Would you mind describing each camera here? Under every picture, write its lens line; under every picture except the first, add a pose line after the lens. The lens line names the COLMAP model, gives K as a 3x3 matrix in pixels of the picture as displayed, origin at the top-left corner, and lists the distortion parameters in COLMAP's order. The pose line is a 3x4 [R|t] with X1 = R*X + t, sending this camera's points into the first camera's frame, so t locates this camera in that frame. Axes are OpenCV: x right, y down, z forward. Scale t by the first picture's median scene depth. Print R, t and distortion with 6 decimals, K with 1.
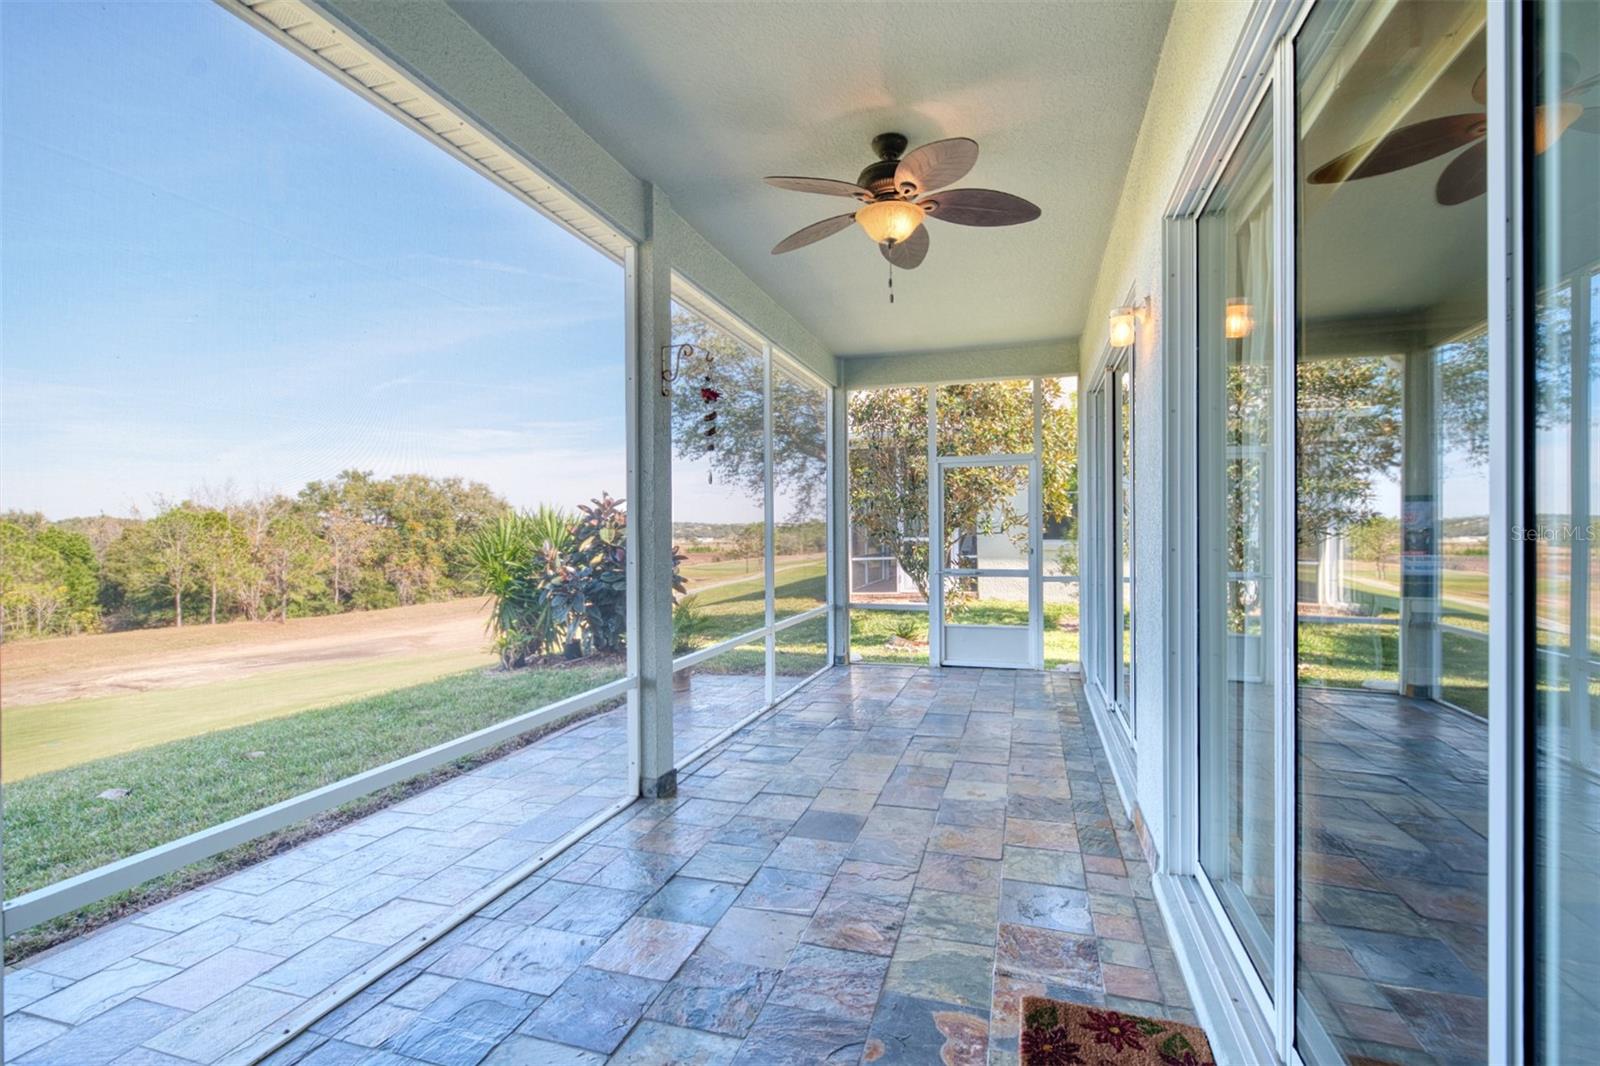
lens RADIAL K [[712.4, 0, 806.1], [0, 712.4, 534.9], [0, 0, 1]] dist [-0.024355, -0.001990]
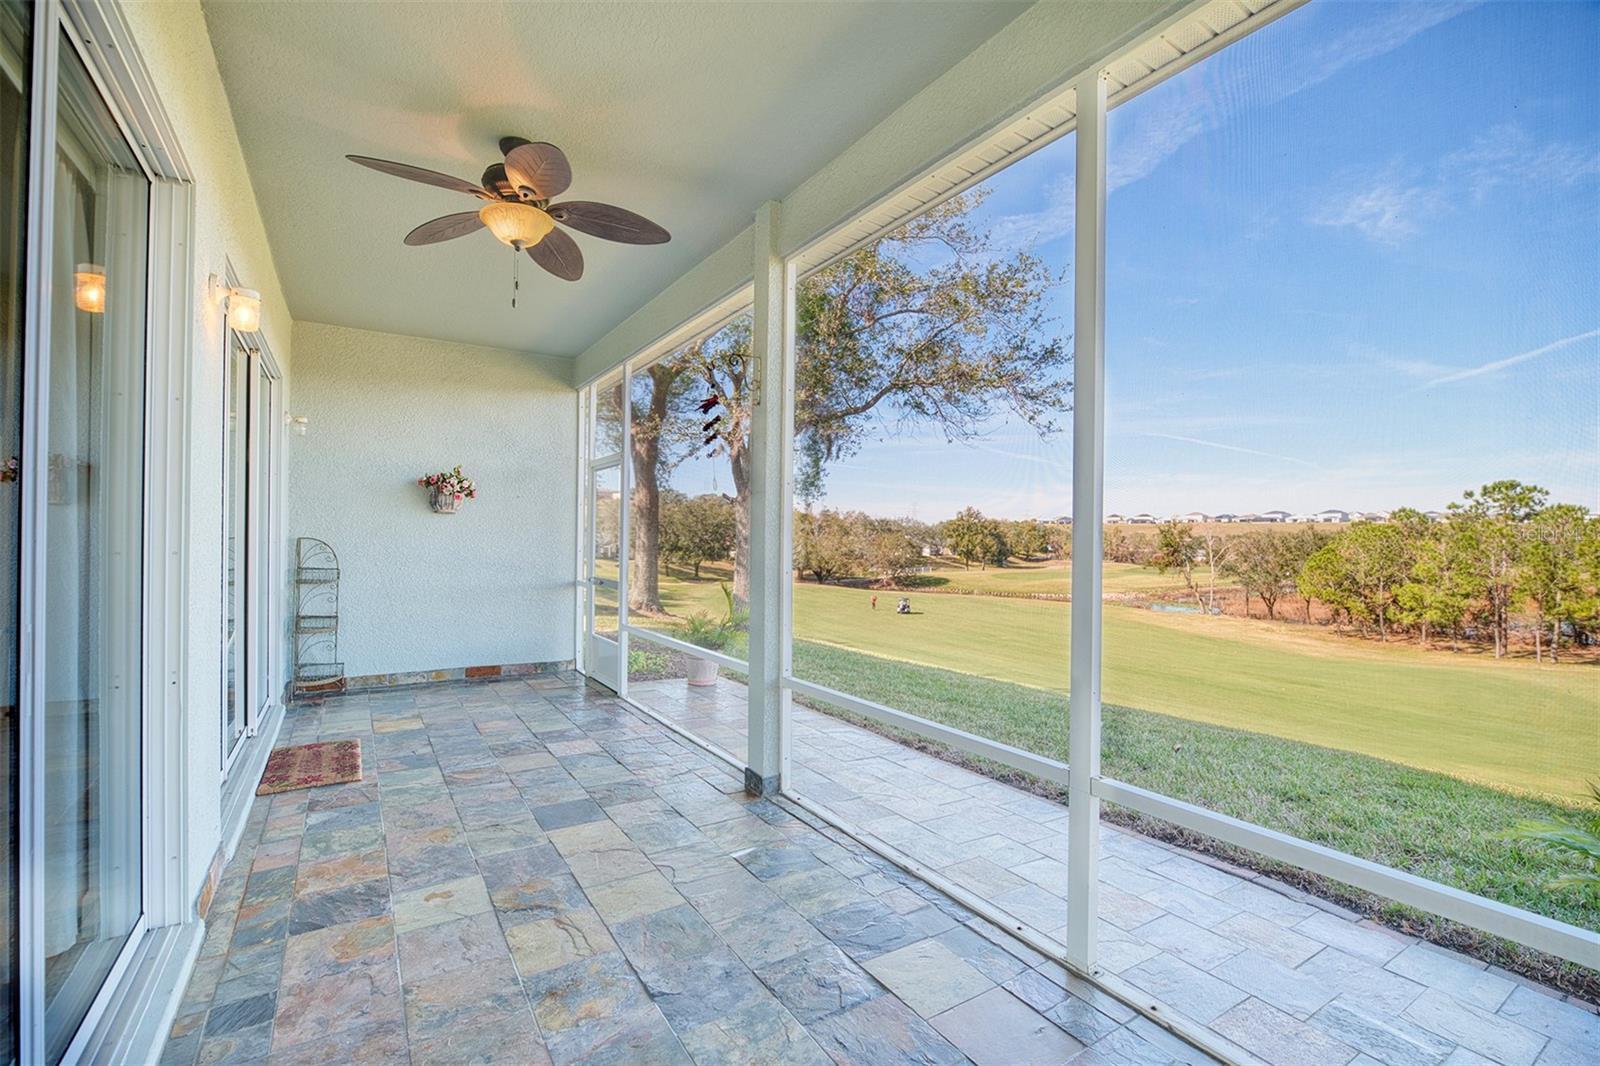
lens RADIAL K [[712.4, 0, 795.3], [0, 712.4, 533.4], [0, 0, 1]] dist [-0.024355, -0.001990]
pose [[-0.653907, -0.002761, -0.756570, 0.585954], [-0.006728, 0.999975, 0.002165, -0.008126], [0.756545, 0.006505, -0.653910, 1.870148]]
